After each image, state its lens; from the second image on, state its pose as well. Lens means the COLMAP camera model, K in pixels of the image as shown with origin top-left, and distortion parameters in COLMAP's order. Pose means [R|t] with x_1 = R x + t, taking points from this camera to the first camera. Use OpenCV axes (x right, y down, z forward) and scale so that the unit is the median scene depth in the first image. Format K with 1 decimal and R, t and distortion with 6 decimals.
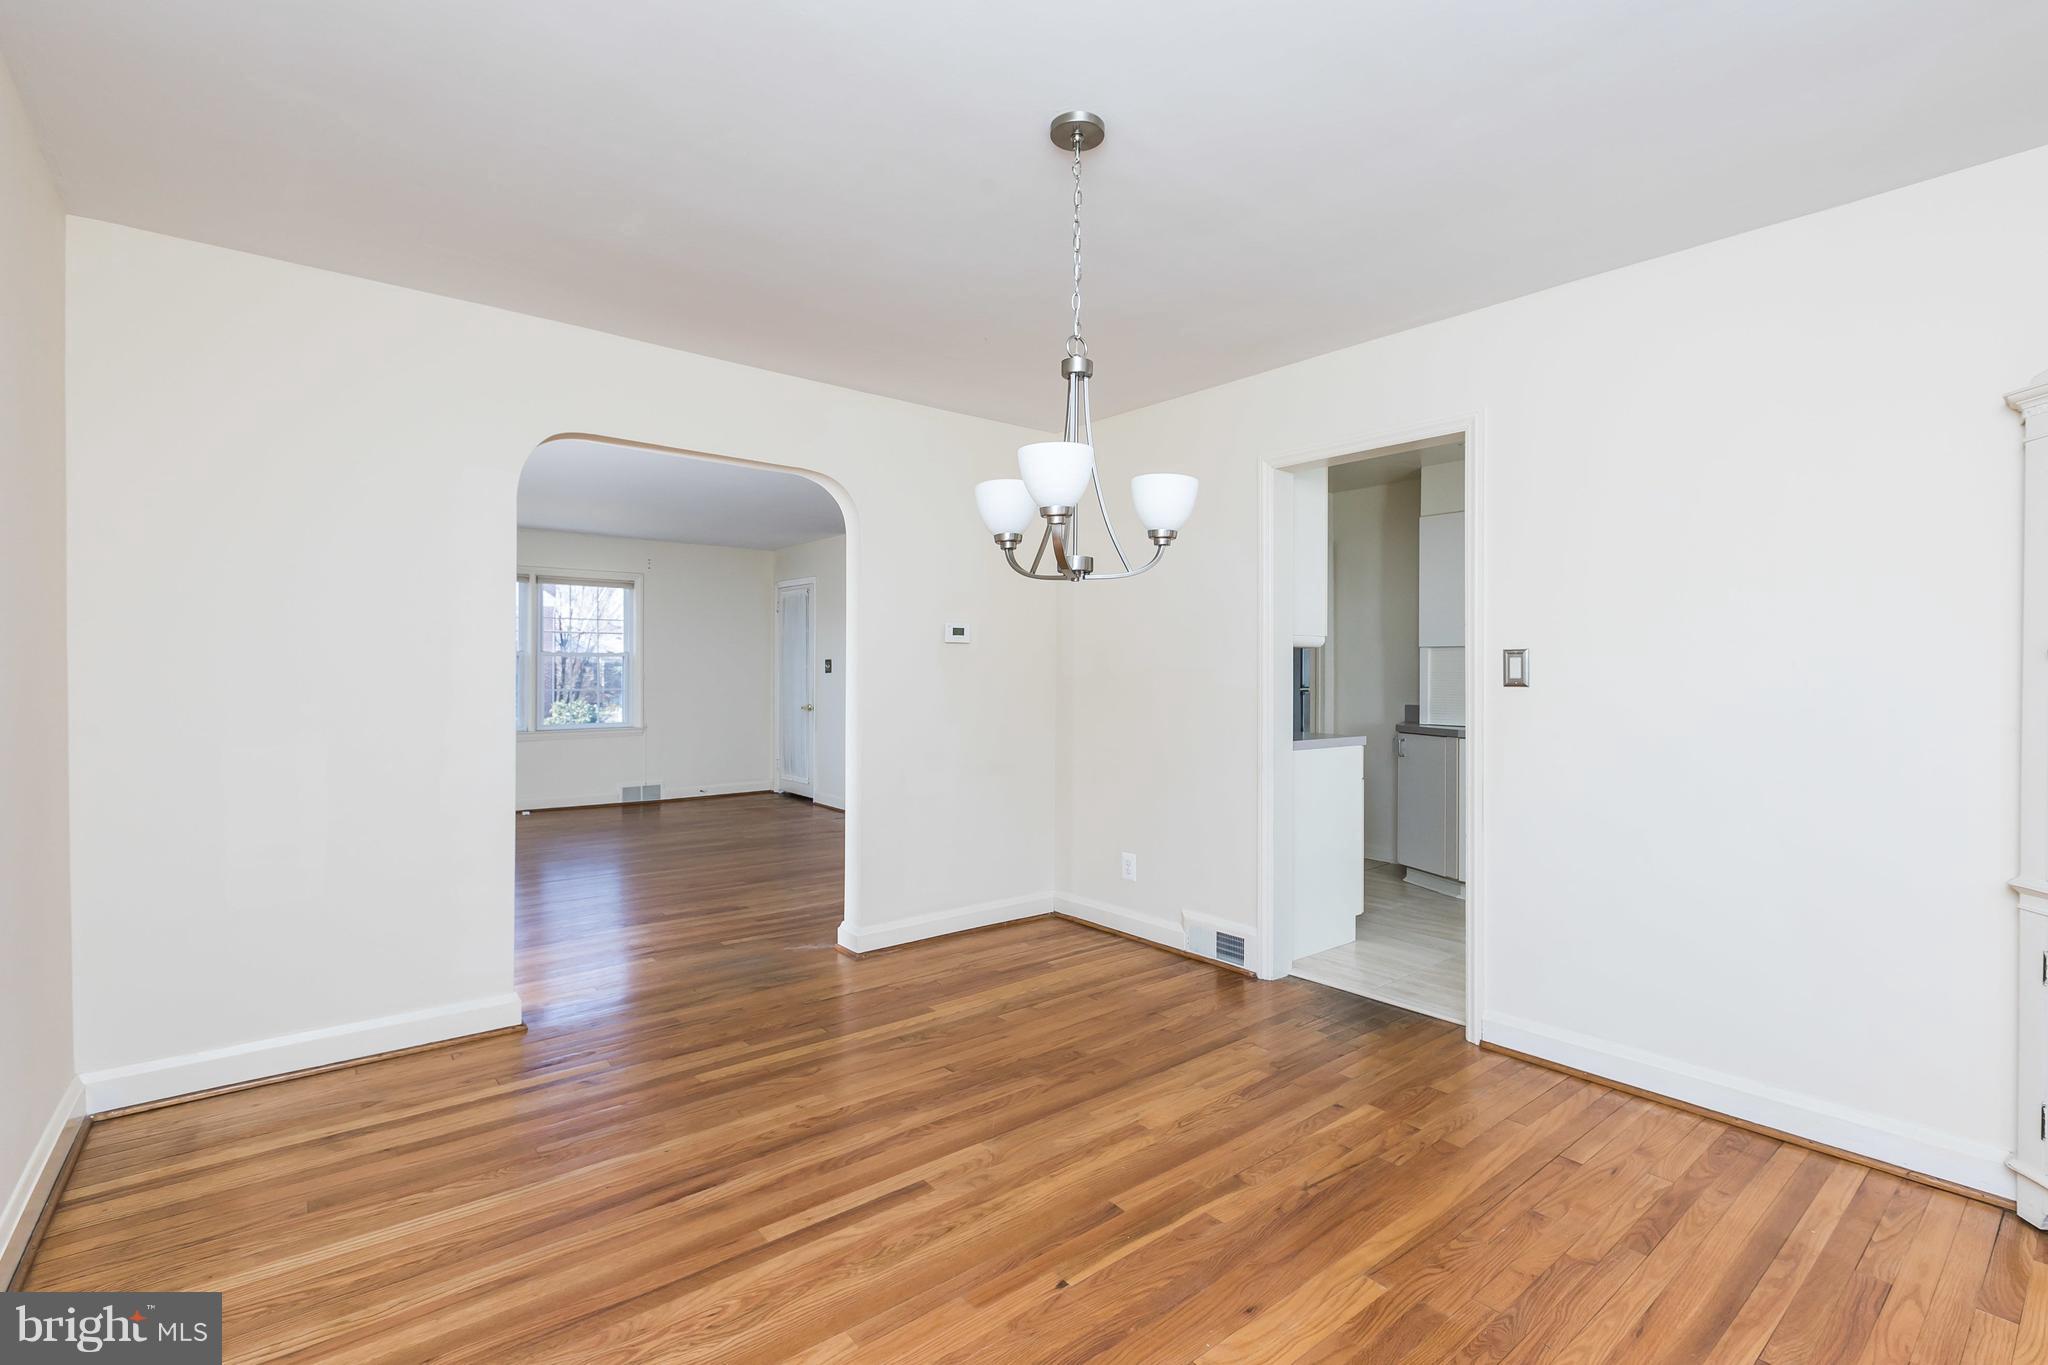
lens RADIAL K [[931.5, 0, 980.3], [0, 931.5, 675.0], [0, 0, 1]] dist [0.007266, -0.002330]
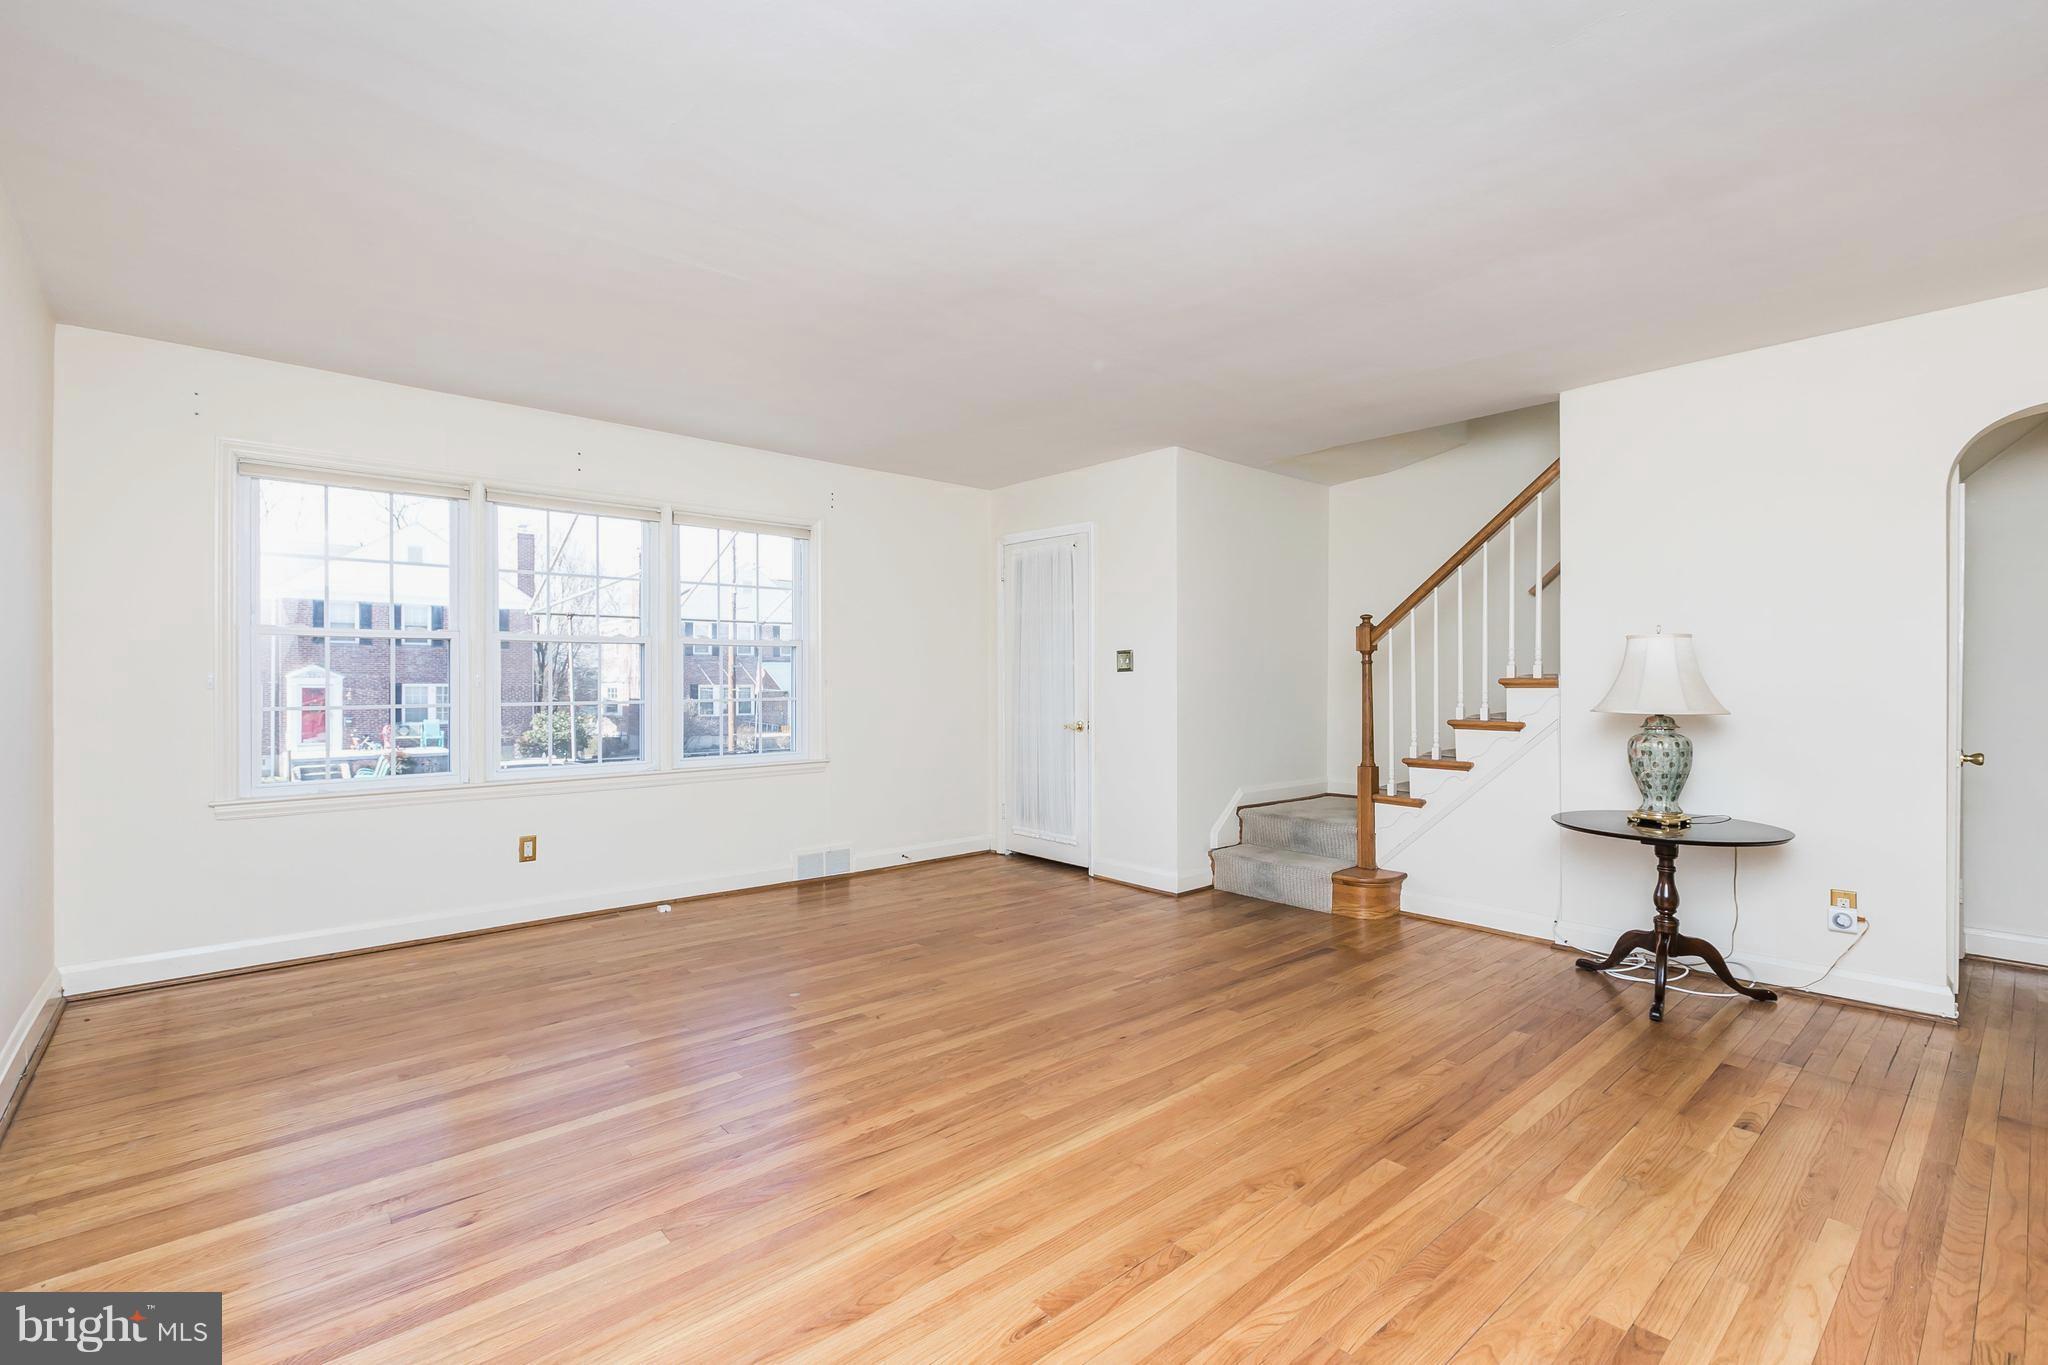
lens RADIAL K [[931.5, 0, 998.8], [0, 931.5, 682.8], [0, 0, 1]] dist [0.007266, -0.002330]
pose [[0.998863, -0.002642, 0.047595, -0.272460], [0.002713, 0.999995, -0.001434, 0.006103], [-0.047591, 0.001561, 0.998866, 0.364253]]
